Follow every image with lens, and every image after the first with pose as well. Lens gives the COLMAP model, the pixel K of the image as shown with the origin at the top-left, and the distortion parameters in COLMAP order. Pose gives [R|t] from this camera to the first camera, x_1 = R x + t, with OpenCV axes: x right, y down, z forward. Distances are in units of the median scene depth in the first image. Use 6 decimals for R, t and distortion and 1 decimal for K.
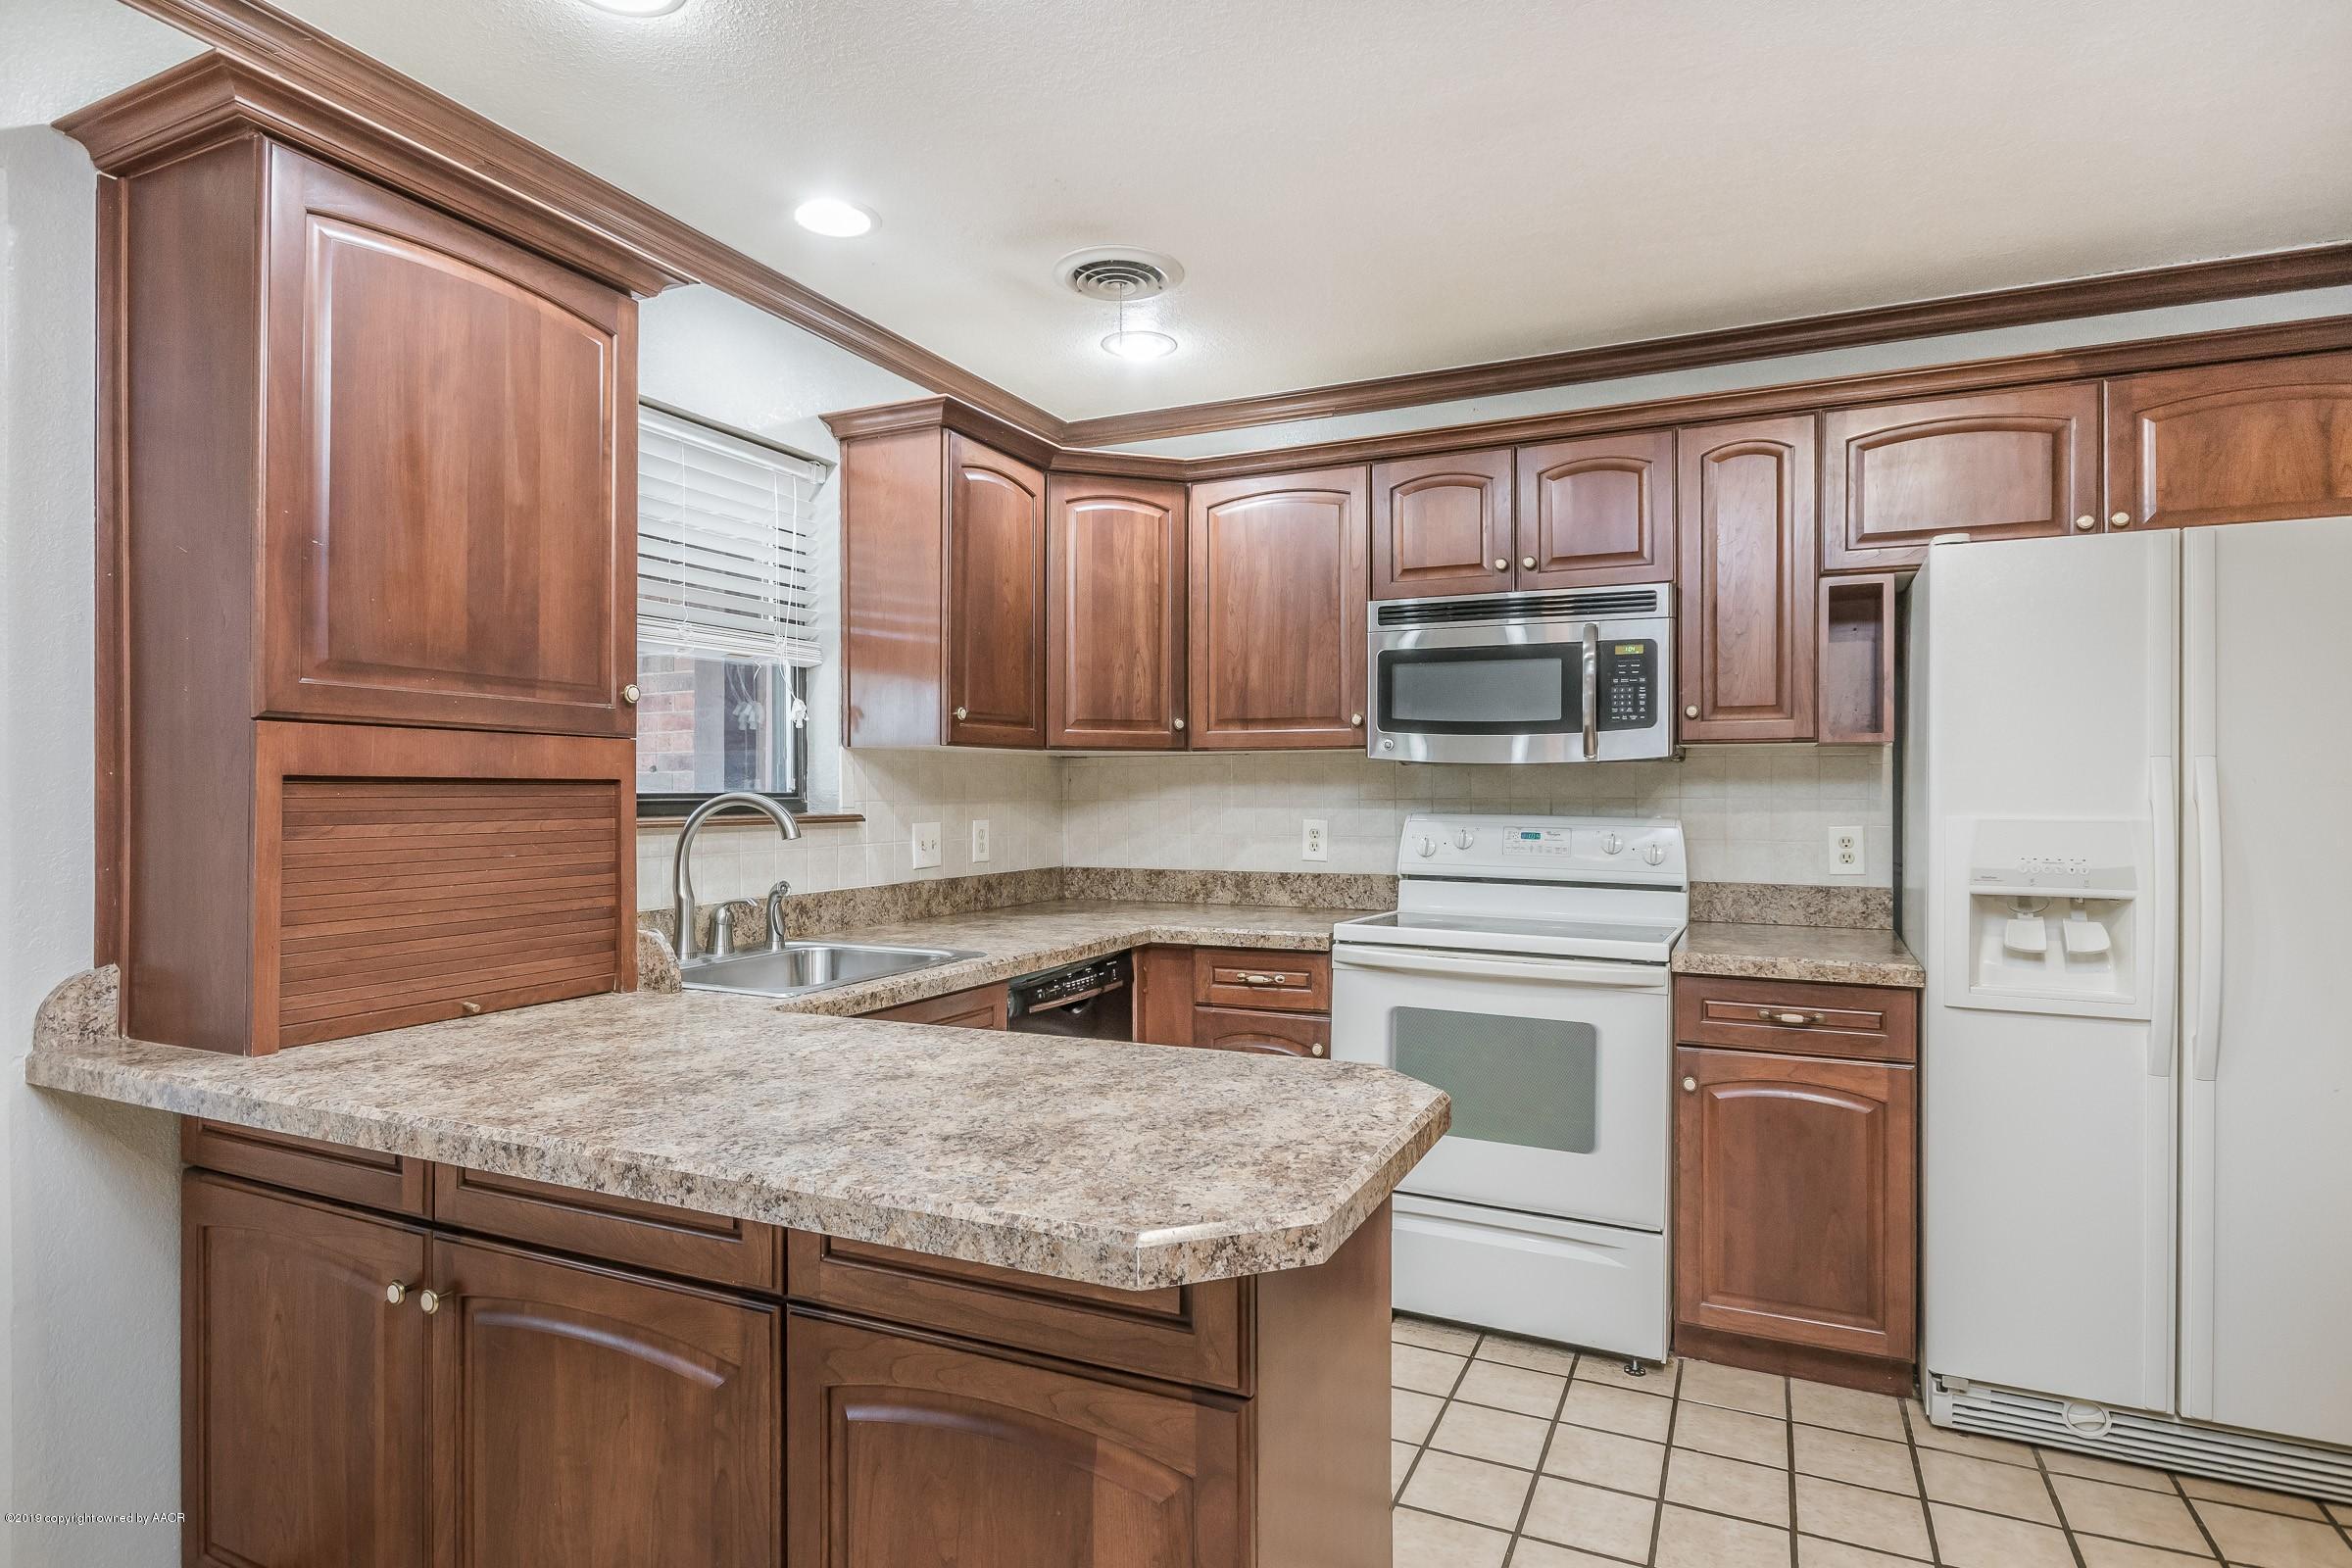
lens RADIAL K [[1263.4, 0, 1181.2], [0, 1263.4, 787.7], [0, 0, 1]] dist [0.009154, -0.006406]
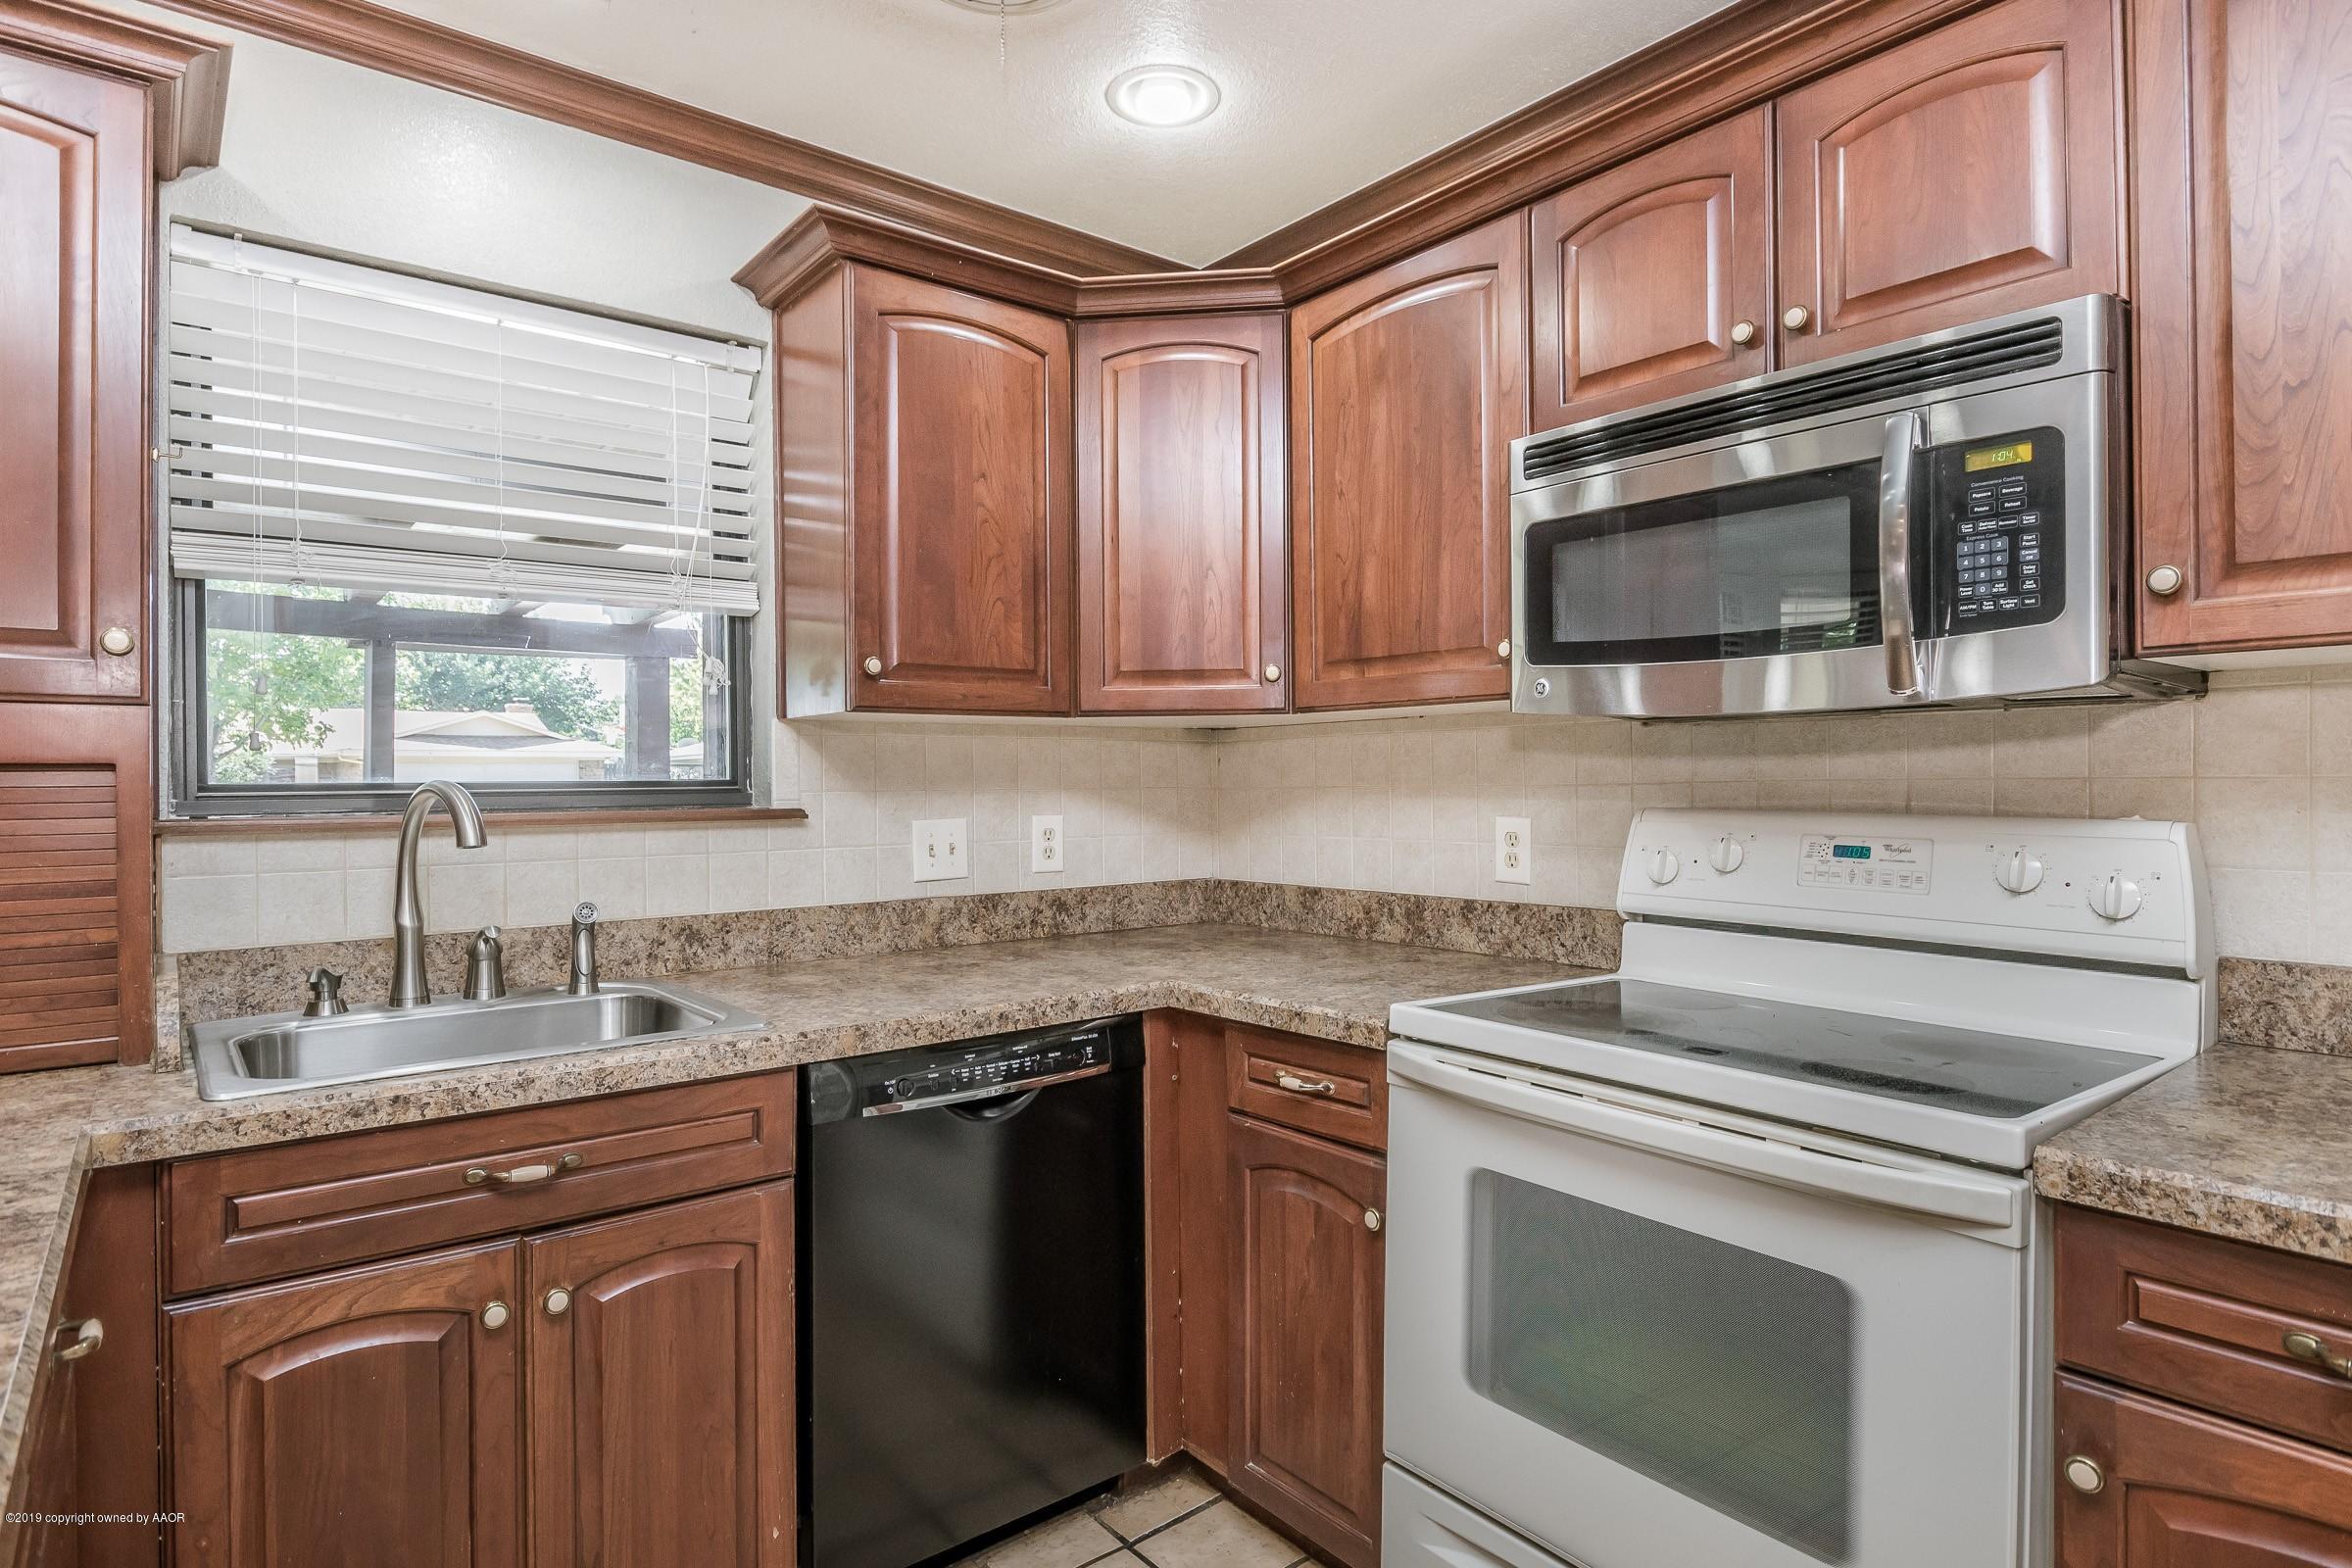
lens RADIAL K [[1263.4, 0, 1171.1], [0, 1263.4, 780.8], [0, 0, 1]] dist [0.009154, -0.006406]
pose [[0.898407, -0.007267, -0.439104, 0.276778], [0.009152, 0.999956, 0.002178, 0.005069], [0.439069, -0.005975, 0.898434, 0.437902]]
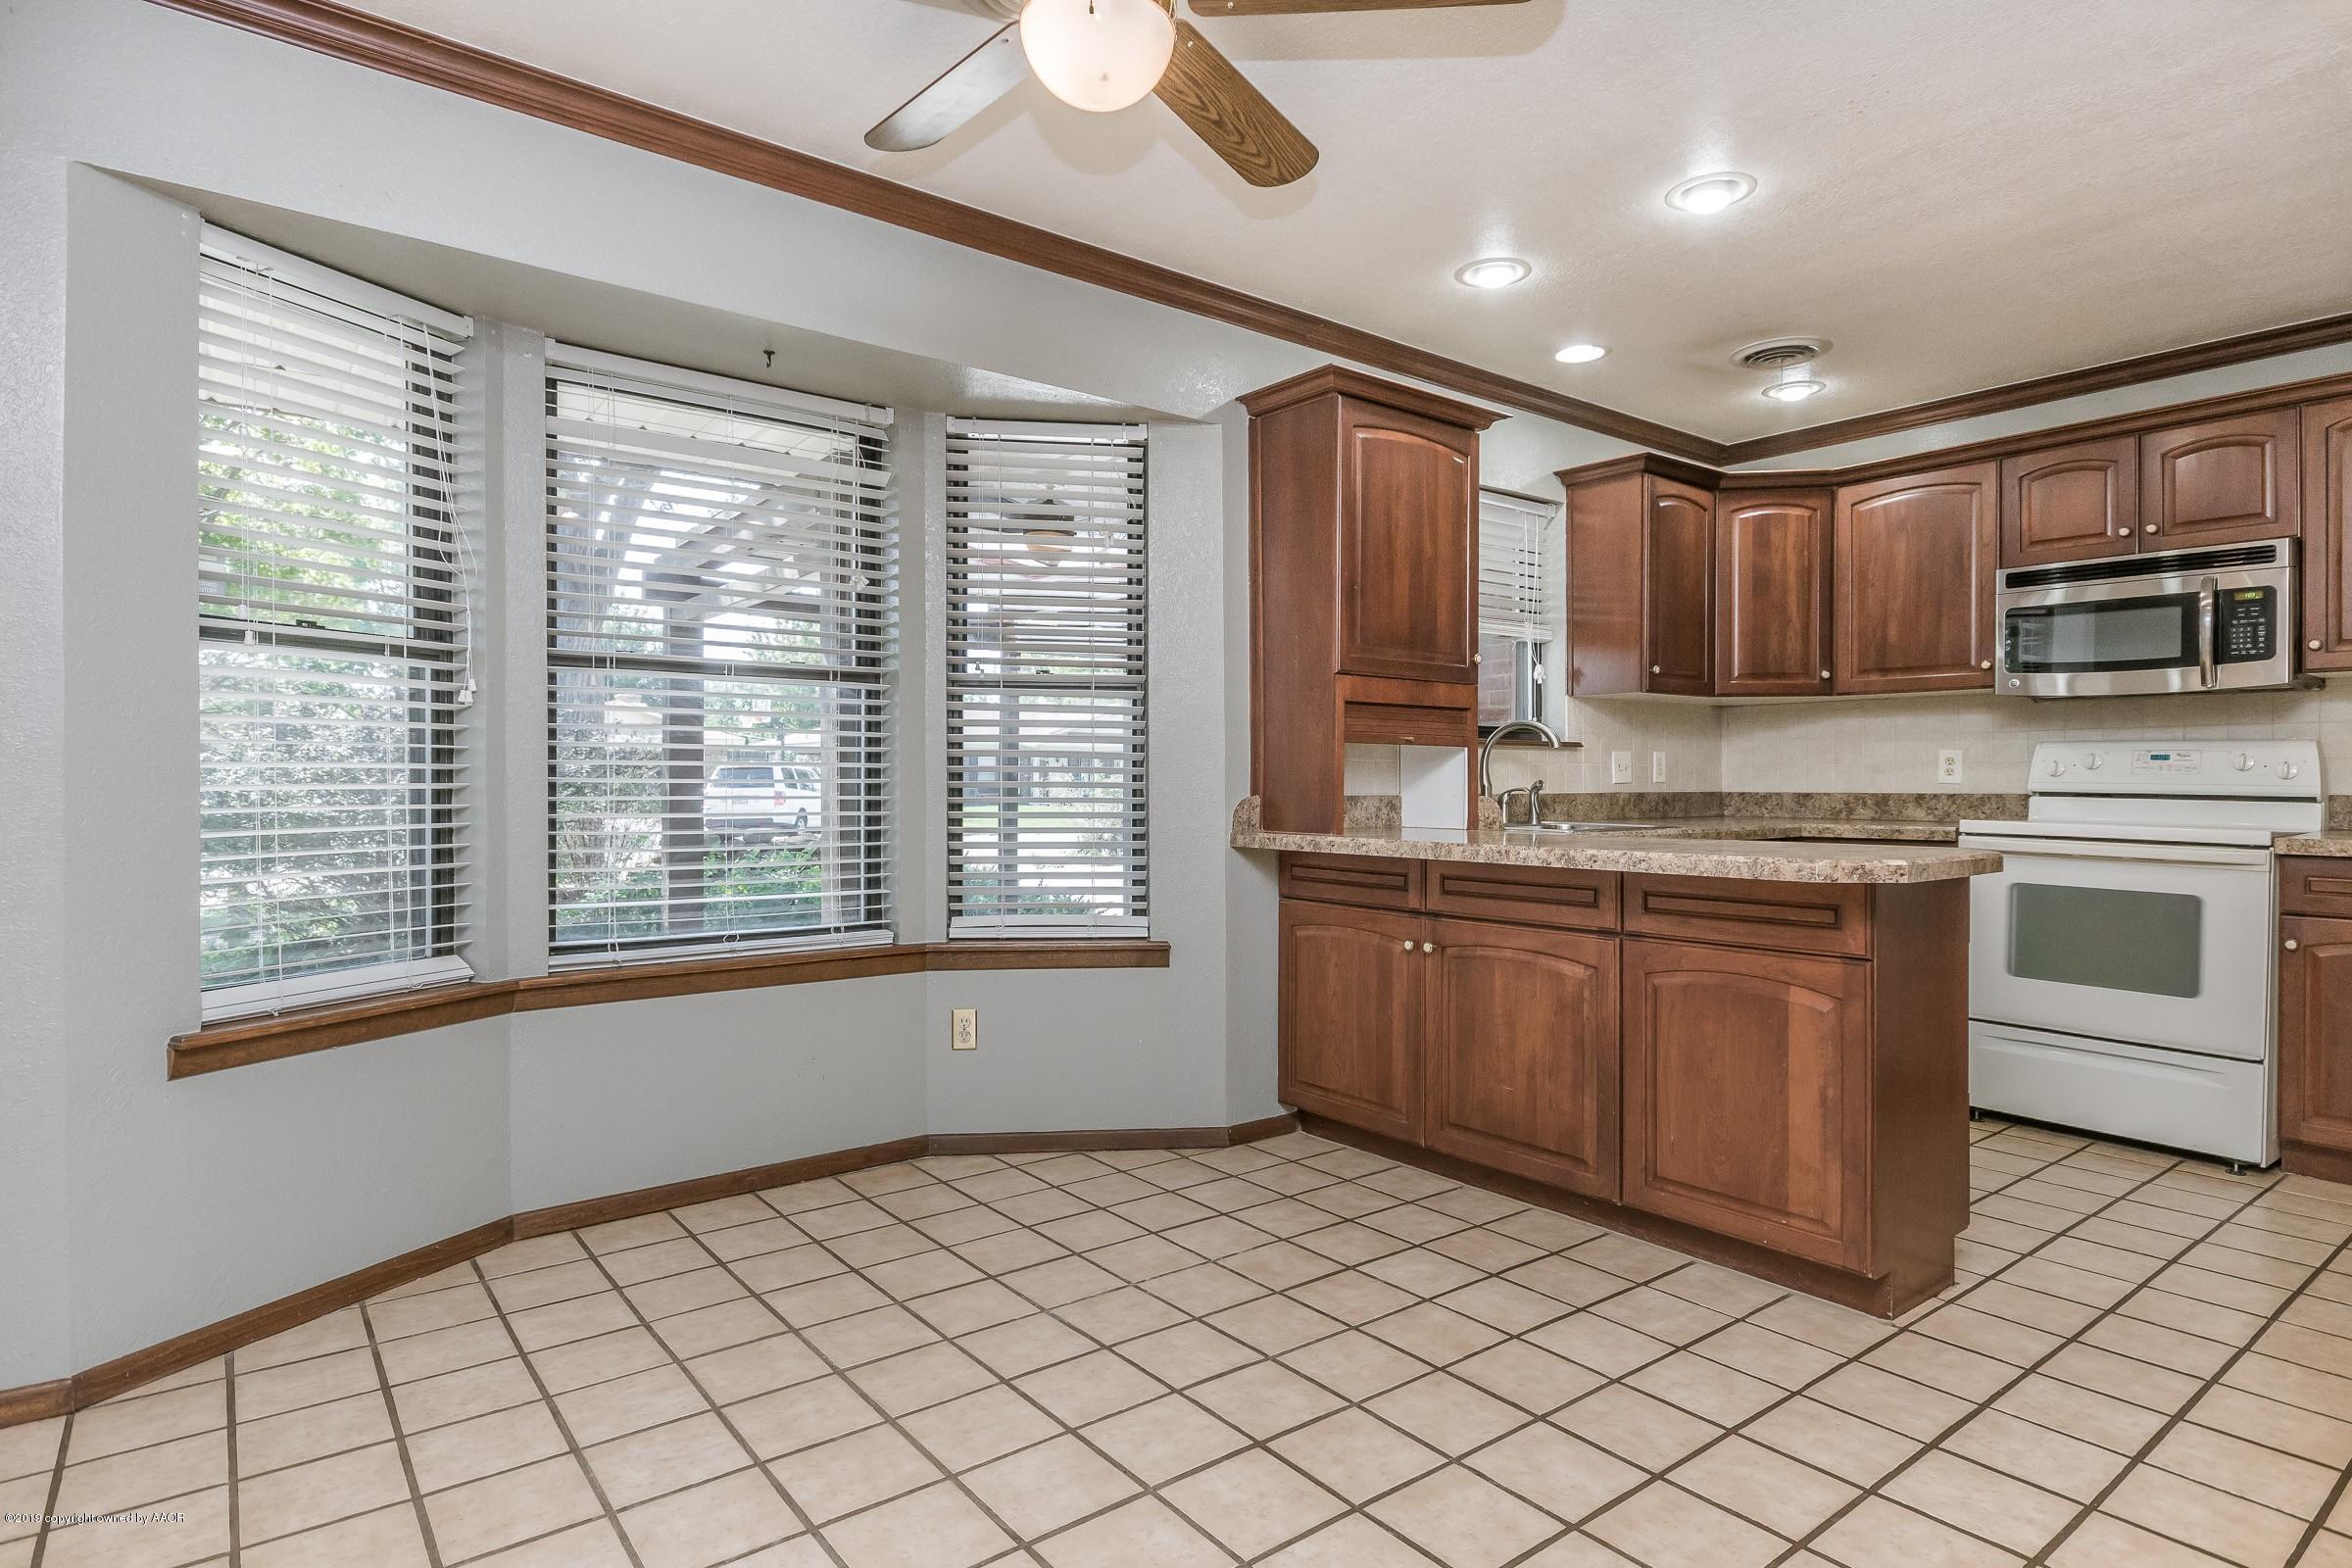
lens RADIAL K [[1263.4, 0, 1175.3], [0, 1263.4, 778.3], [0, 0, 1]] dist [0.009154, -0.006406]
pose [[0.891842, 0.001980, -0.452343, -0.010236], [-0.000558, 0.999994, 0.003277, 0.059379], [0.452347, -0.002670, 0.891838, -0.522609]]
